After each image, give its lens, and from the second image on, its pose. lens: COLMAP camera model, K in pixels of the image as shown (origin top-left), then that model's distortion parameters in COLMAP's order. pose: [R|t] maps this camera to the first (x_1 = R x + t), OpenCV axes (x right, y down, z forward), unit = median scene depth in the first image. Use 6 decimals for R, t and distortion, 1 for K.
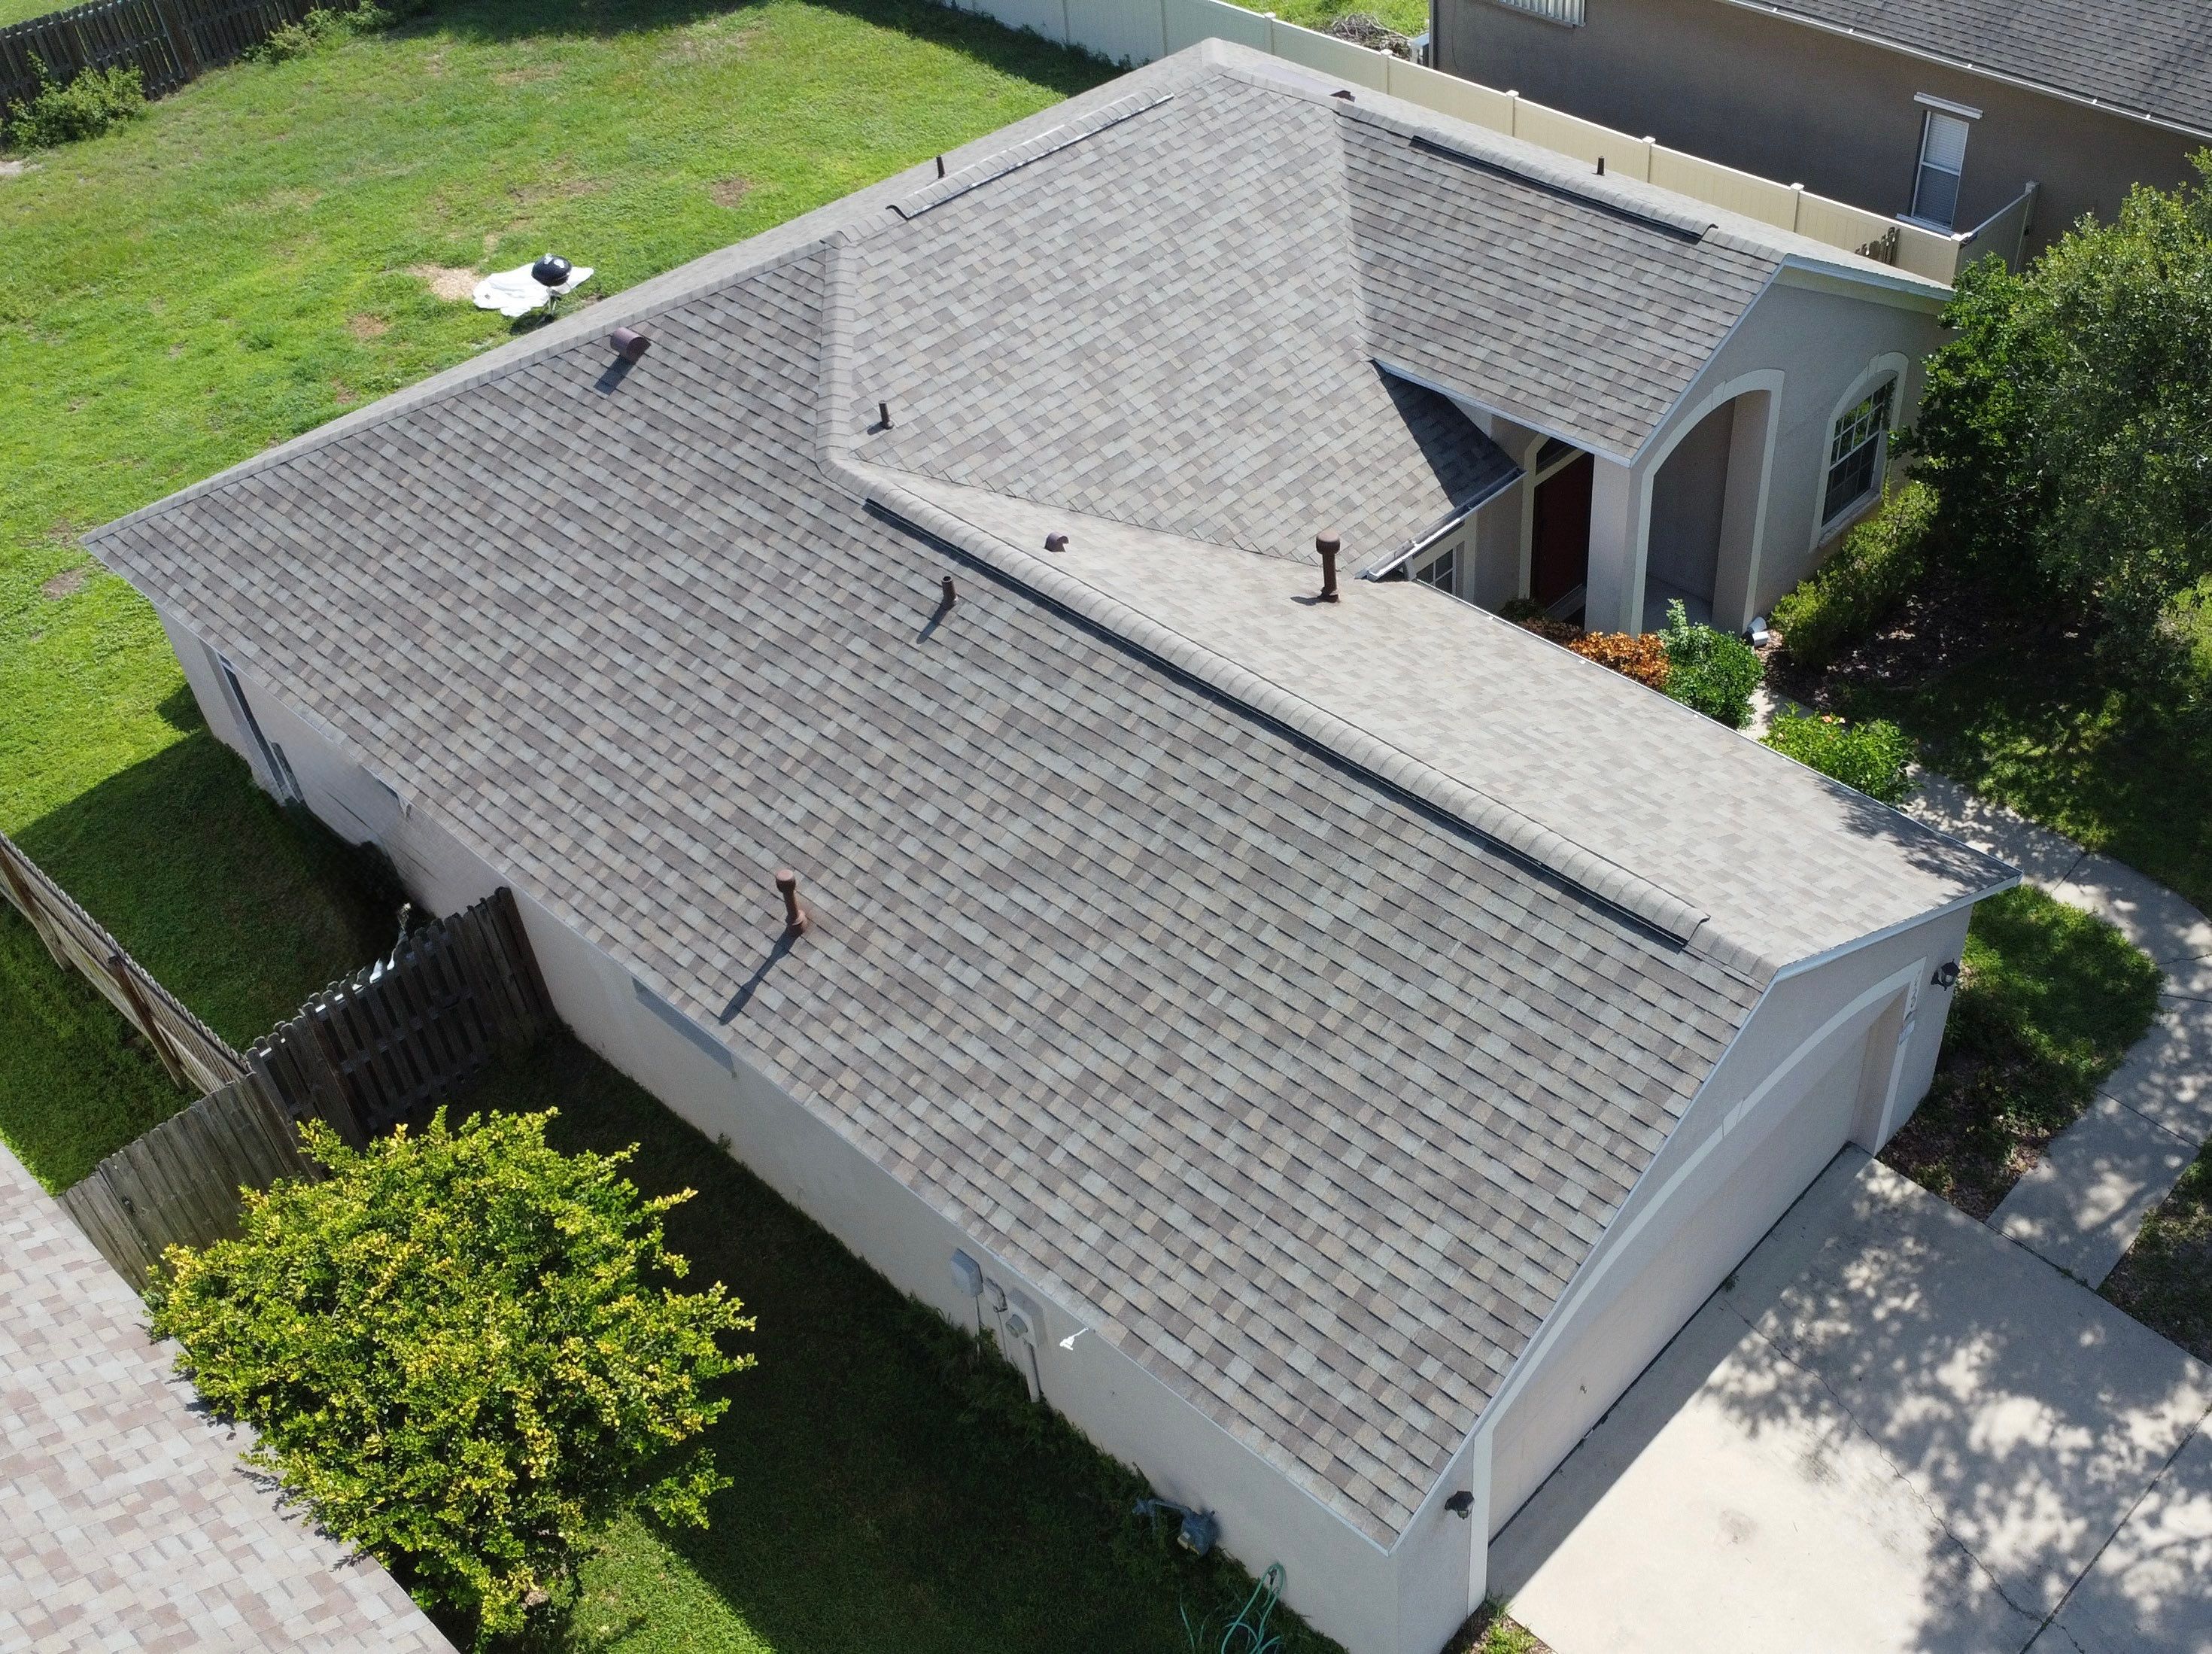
lens RADIAL K [[2169.6, 0, 1381.3], [0, 2169.6, 845.7], [0, 0, 1]] dist [-0.011875, -0.035480]
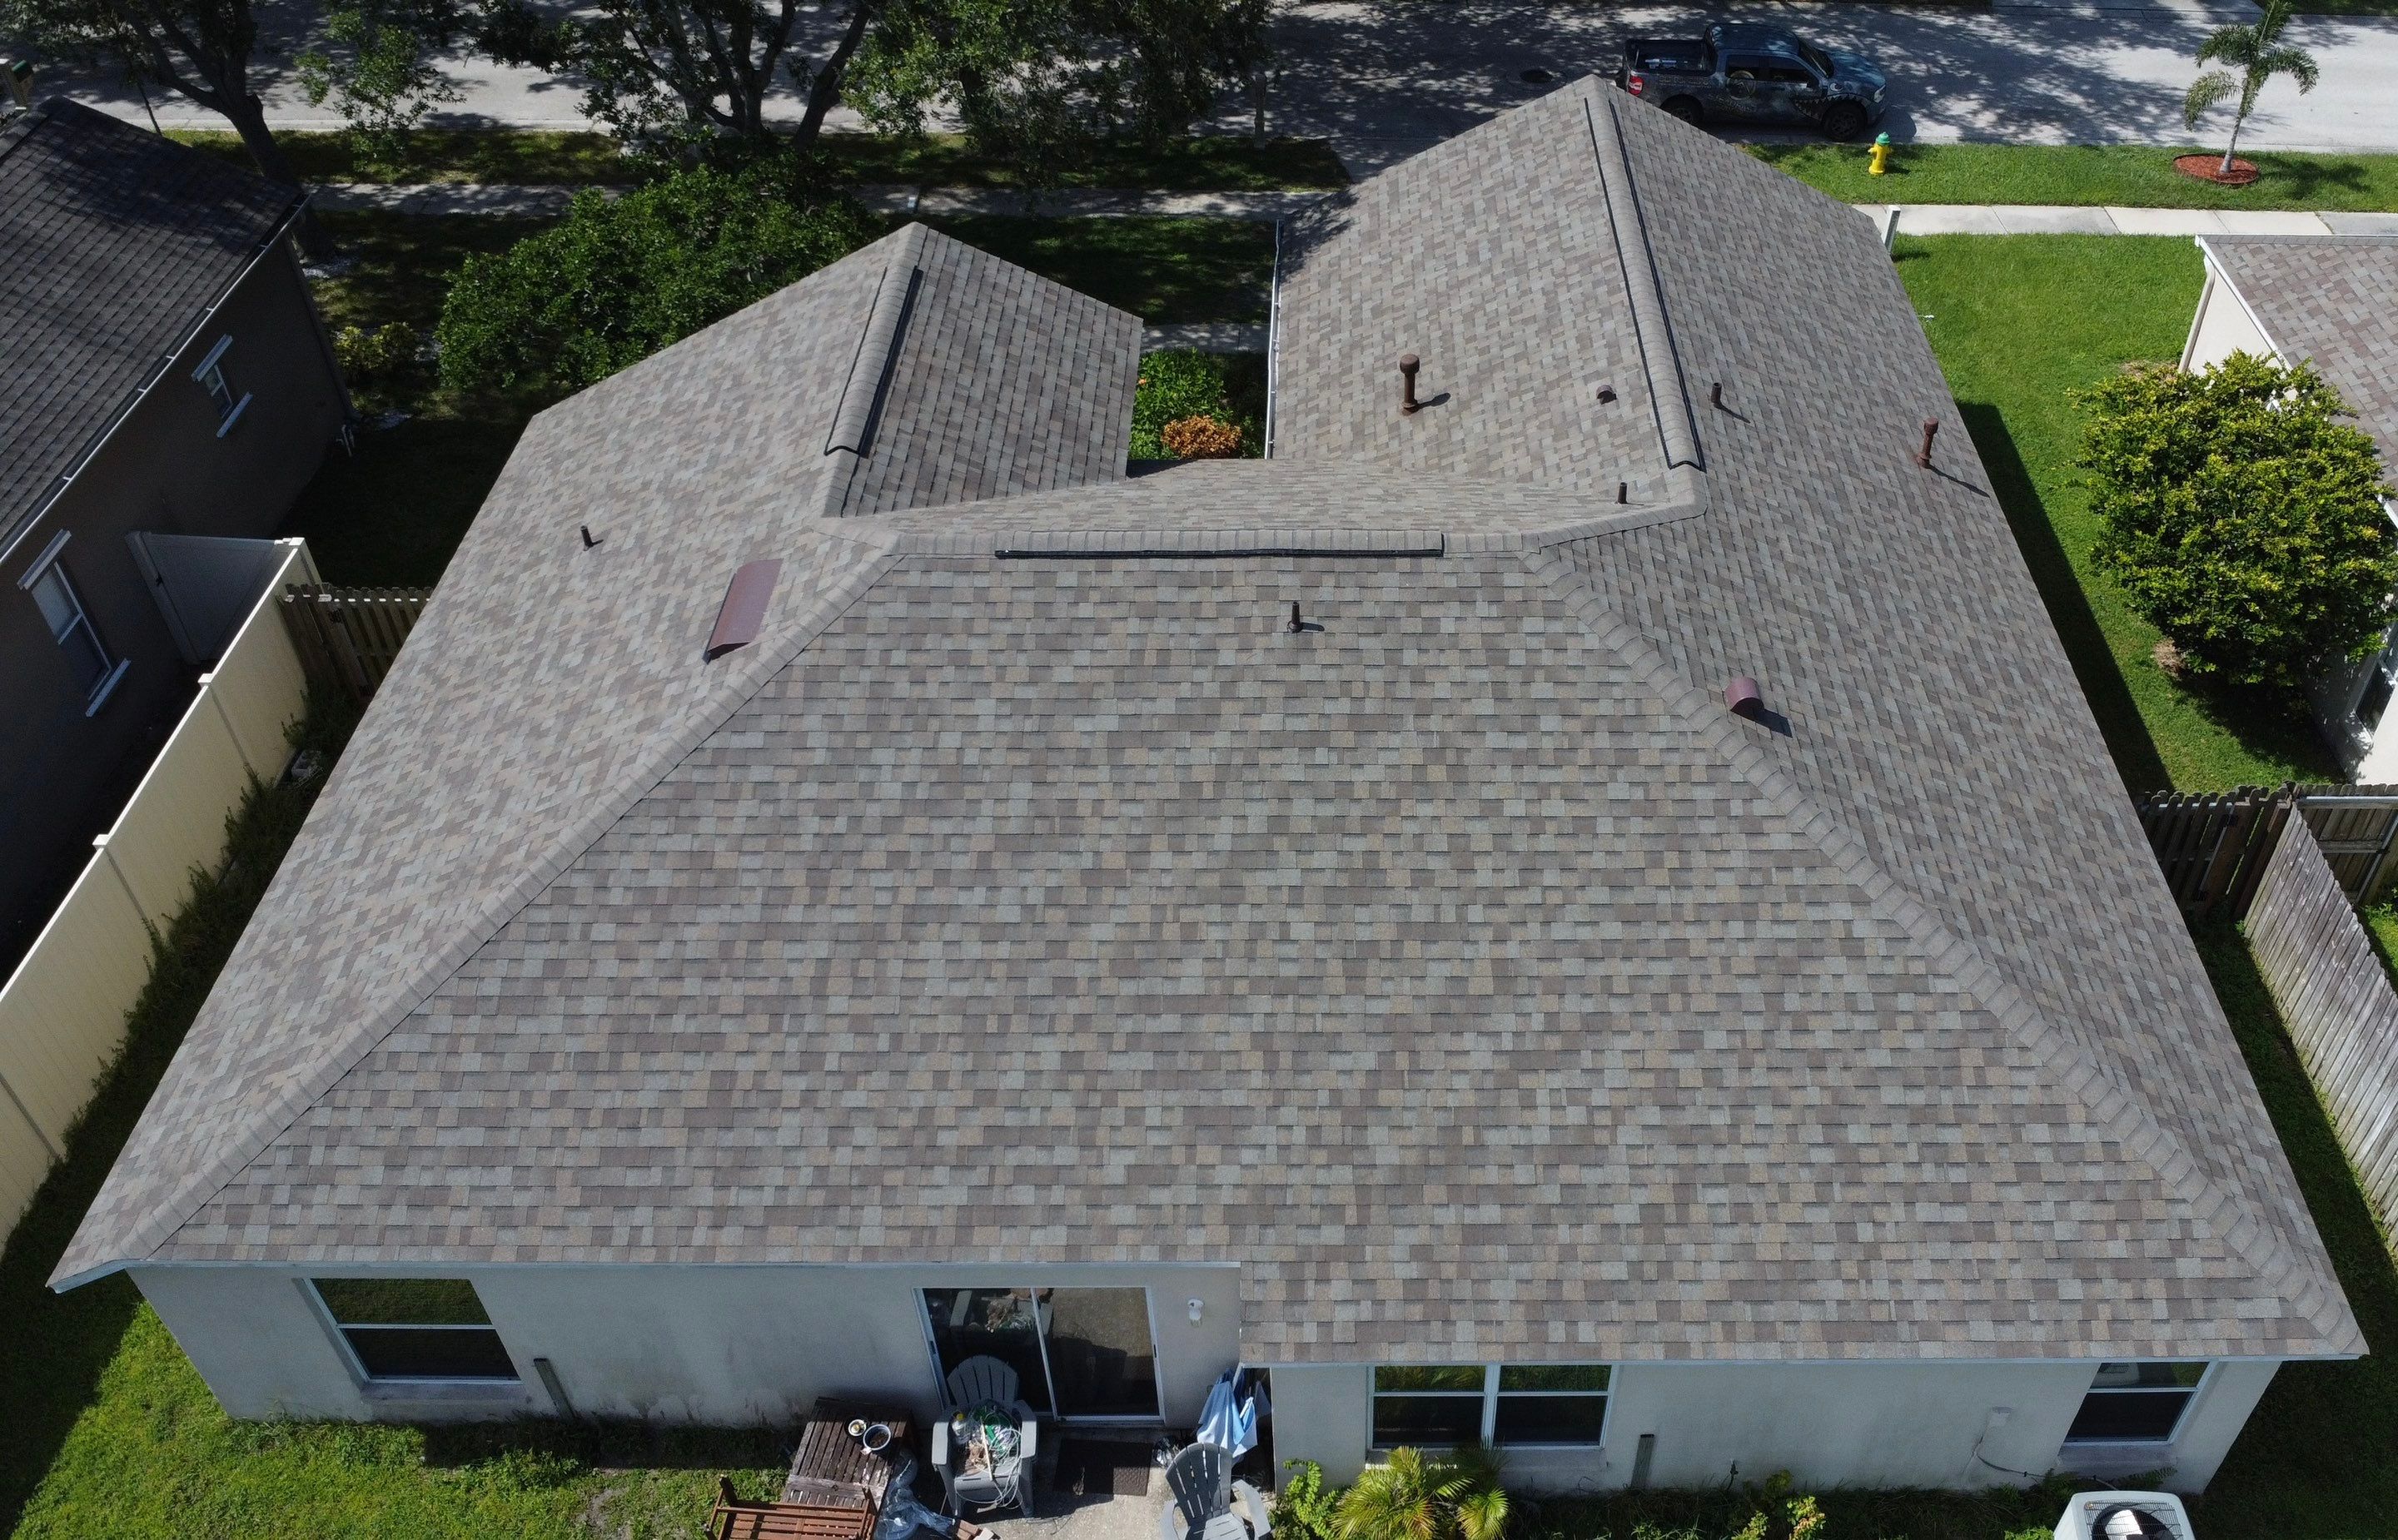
lens RADIAL K [[1976.8, 0, 1360.4], [0, 1976.8, 767.2], [0, 0, 1]] dist [-0.021382, -0.014468]
pose [[-0.655374, -0.499860, 0.566237, -0.774886], [0.504016, 0.268926, 0.820760, -1.038945], [-0.562541, 0.823297, 0.075690, 1.153616]]
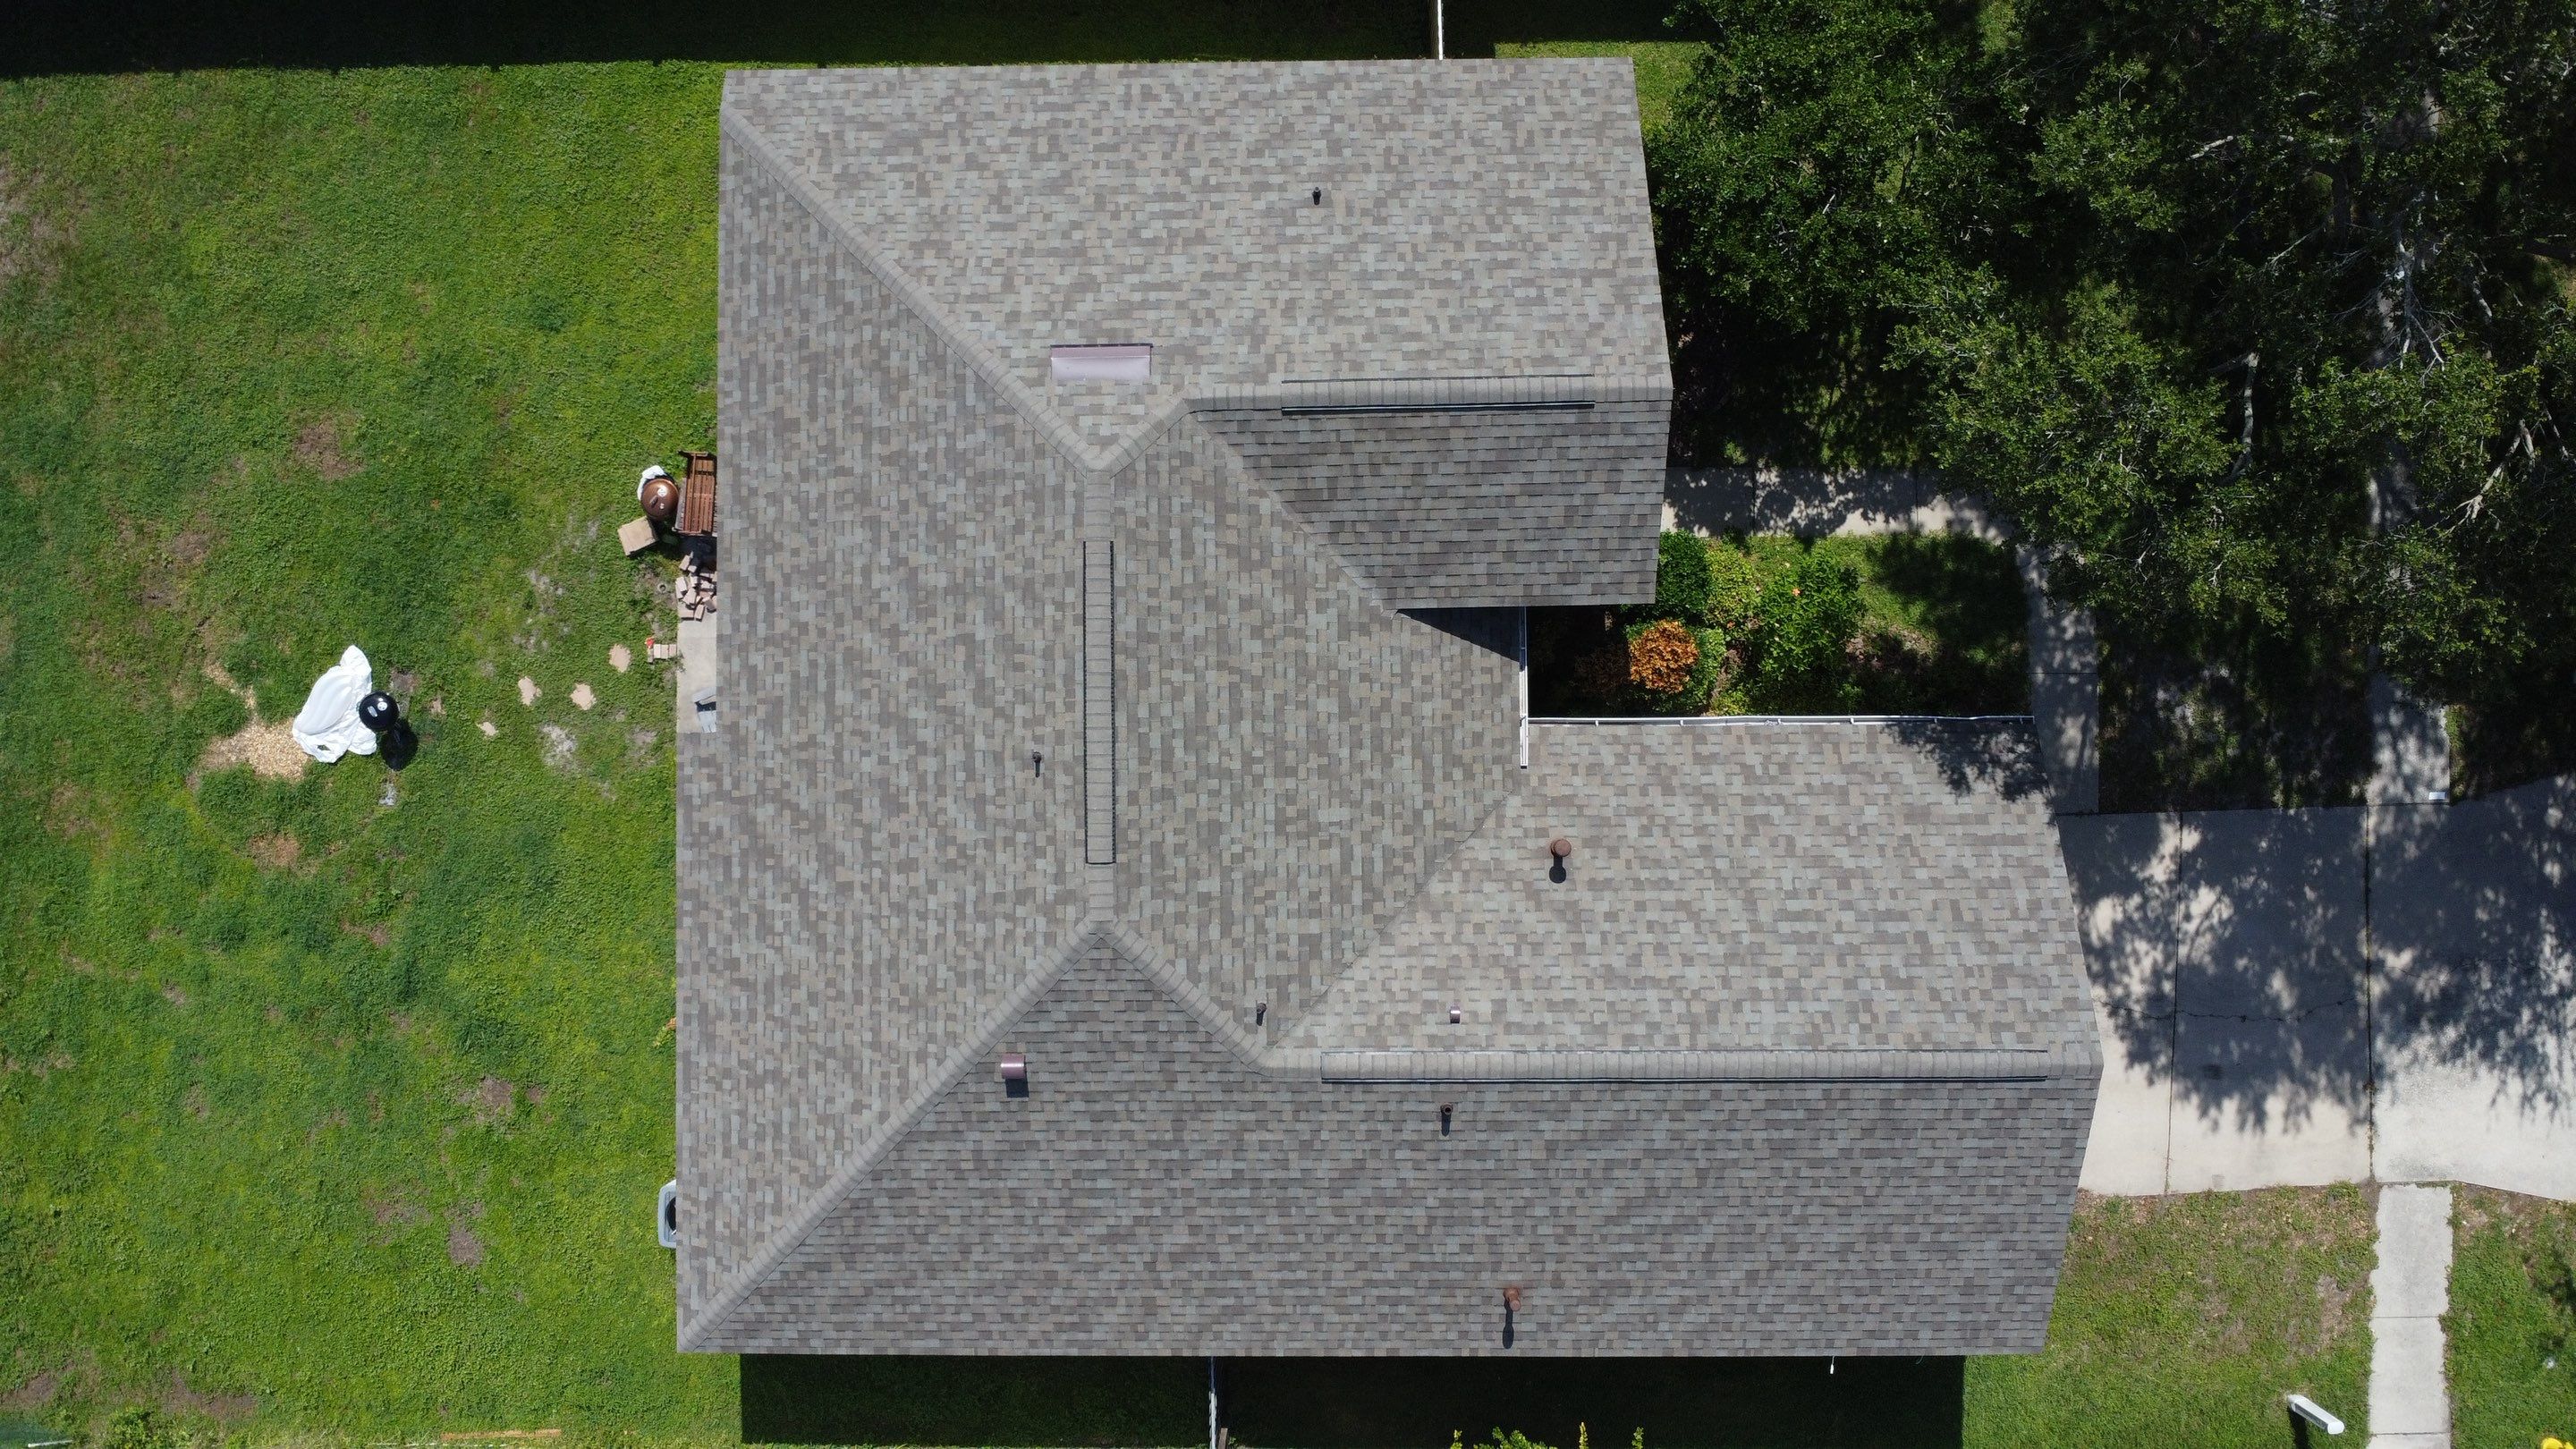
lens RADIAL K [[1865.1, 0, 1278.4], [0, 1865.1, 714.7], [0, 0, 1]] dist [-0.014259, -0.035120]
pose [[0.757887, -0.652344, 0.007395, -0.117896], [0.447942, 0.528589, 0.721070, -1.148847], [-0.474294, -0.543177, 0.692823, 0.324083]]
